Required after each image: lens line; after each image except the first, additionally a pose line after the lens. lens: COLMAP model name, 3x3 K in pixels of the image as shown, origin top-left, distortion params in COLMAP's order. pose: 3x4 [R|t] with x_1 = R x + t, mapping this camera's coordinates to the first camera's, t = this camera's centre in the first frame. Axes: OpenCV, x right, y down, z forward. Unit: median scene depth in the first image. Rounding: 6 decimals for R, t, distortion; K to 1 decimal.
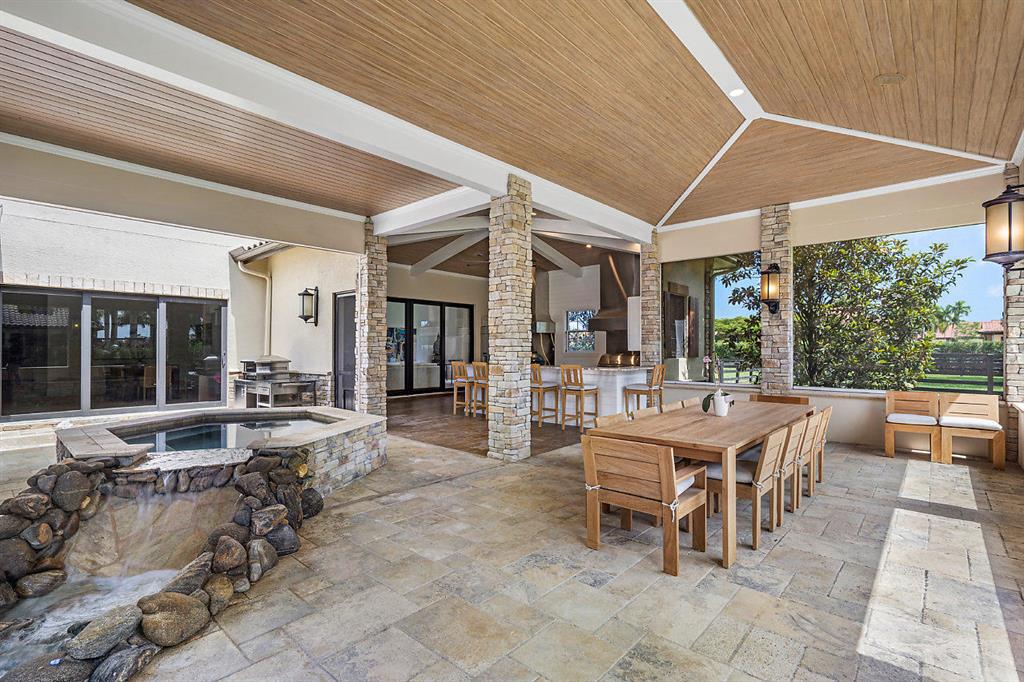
lens RADIAL K [[472.6, 0, 514.9], [0, 472.6, 343.7], [0, 0, 1]] dist [-0.000296, -0.000006]
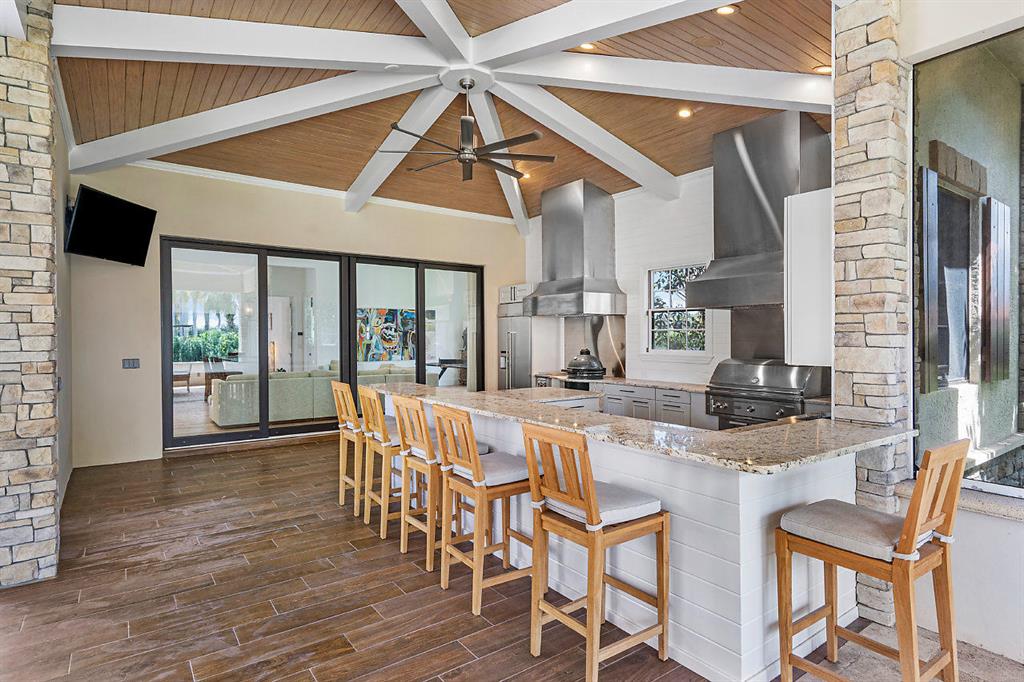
lens RADIAL K [[540.3, 0, 507.0], [0, 540.3, 334.1], [0, 0, 1]] dist [0.001249, 0.000872]
pose [[0.972929, 0.000766, -0.231104, 0.108411], [0.000849, 0.999976, 0.006886, -0.006551], [0.231104, -0.006896, 0.972905, 0.463430]]
